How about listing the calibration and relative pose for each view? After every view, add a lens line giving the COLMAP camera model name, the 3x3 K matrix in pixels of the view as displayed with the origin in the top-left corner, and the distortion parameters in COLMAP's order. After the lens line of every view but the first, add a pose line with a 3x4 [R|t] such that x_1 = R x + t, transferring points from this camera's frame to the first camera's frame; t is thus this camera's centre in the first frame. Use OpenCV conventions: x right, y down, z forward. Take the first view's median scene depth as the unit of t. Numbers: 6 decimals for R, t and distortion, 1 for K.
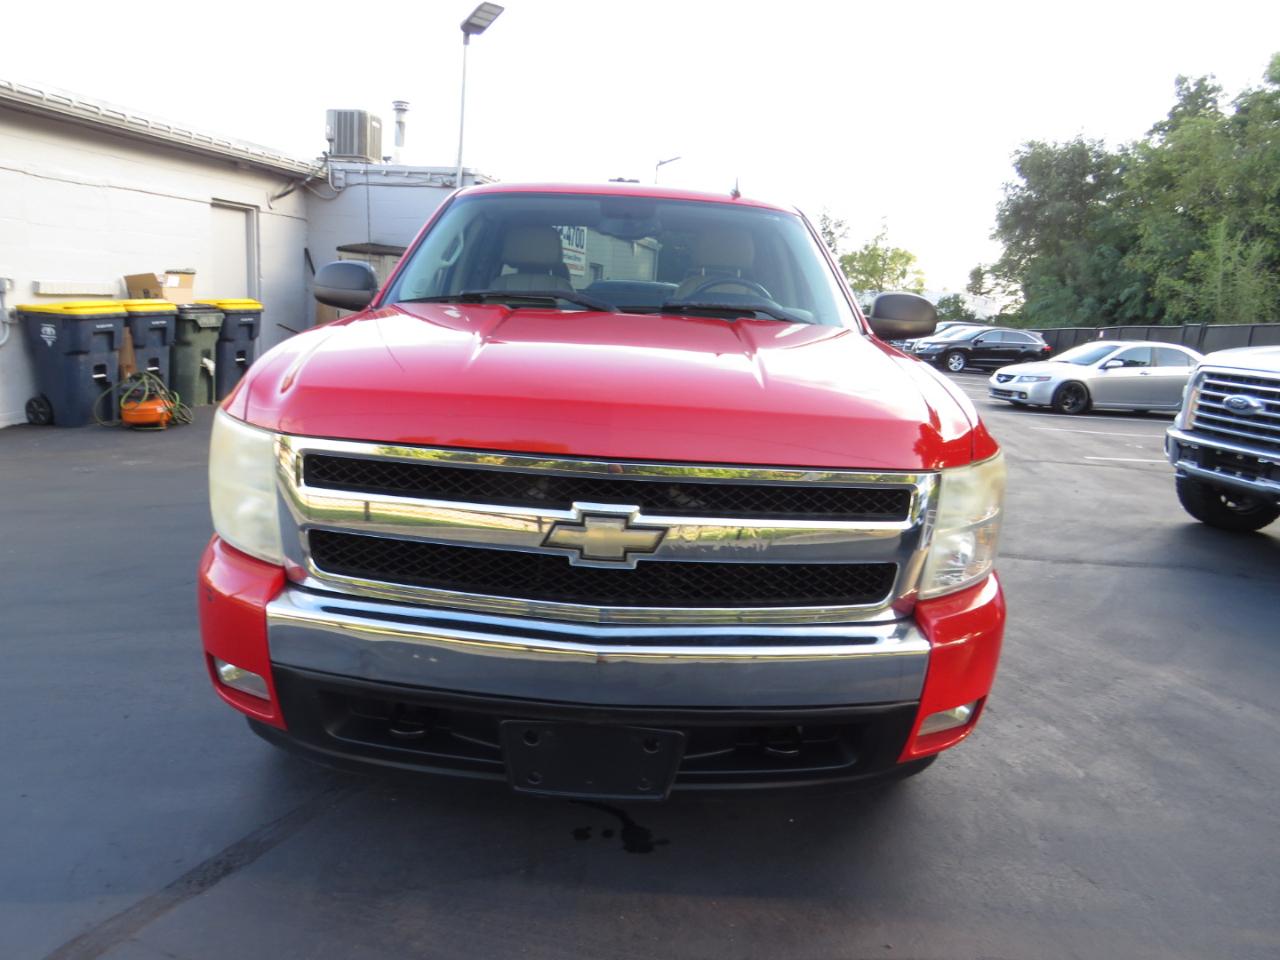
lens RADIAL K [[960.6, 0, 635.2], [0, 960.6, 449.4], [0, 0, 1]] dist [-0.002839, 0.045230]
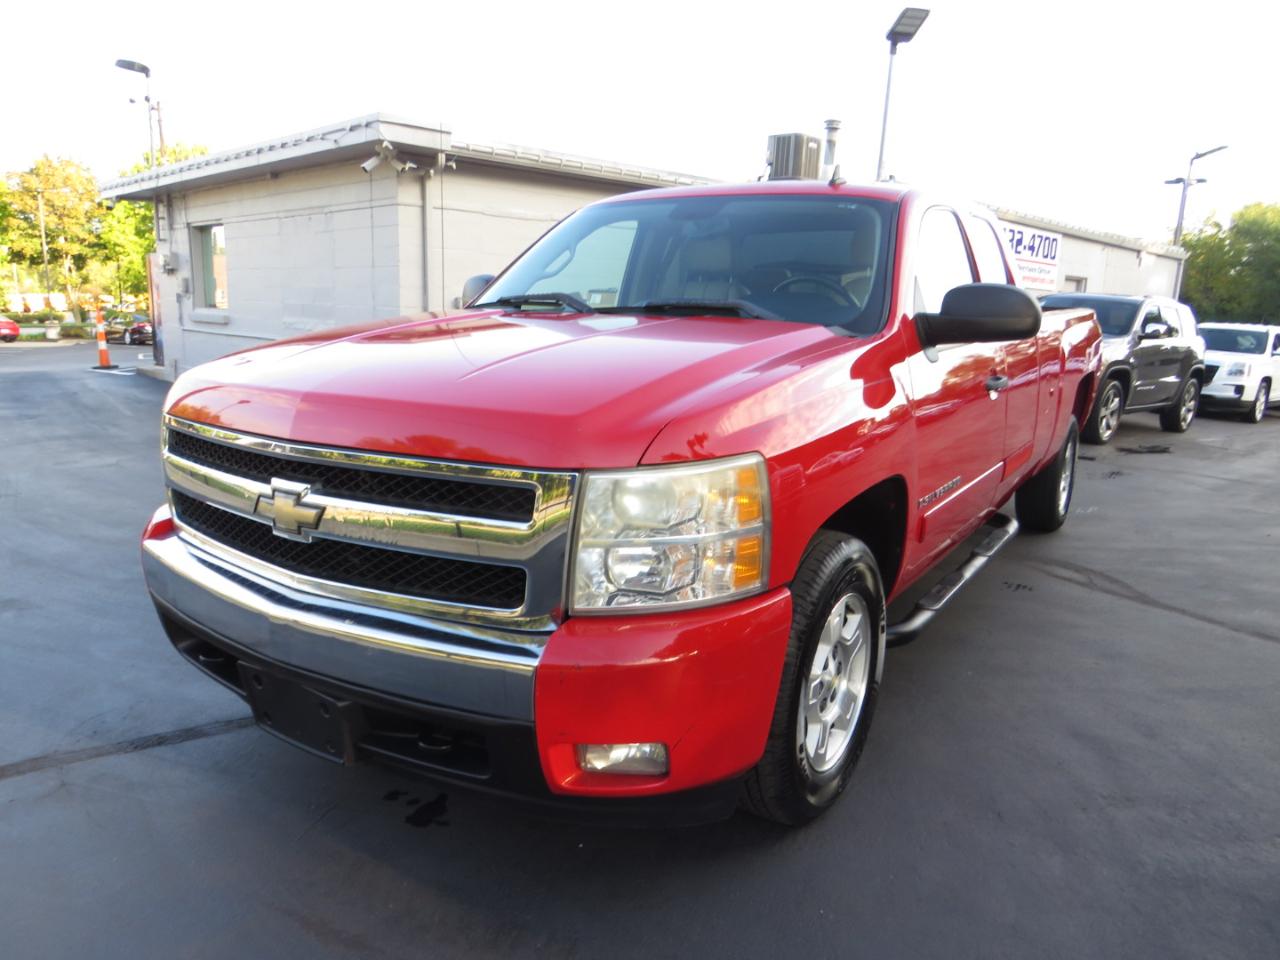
lens RADIAL K [[965.0, 0, 640.1], [0, 965.0, 463.8], [0, 0, 1]] dist [0.000735, 0.005792]
pose [[0.871082, 0.062675, -0.487123, 0.121803], [-0.065664, 0.997782, 0.010957, -0.000059], [0.486729, 0.022442, 0.873265, 0.033945]]
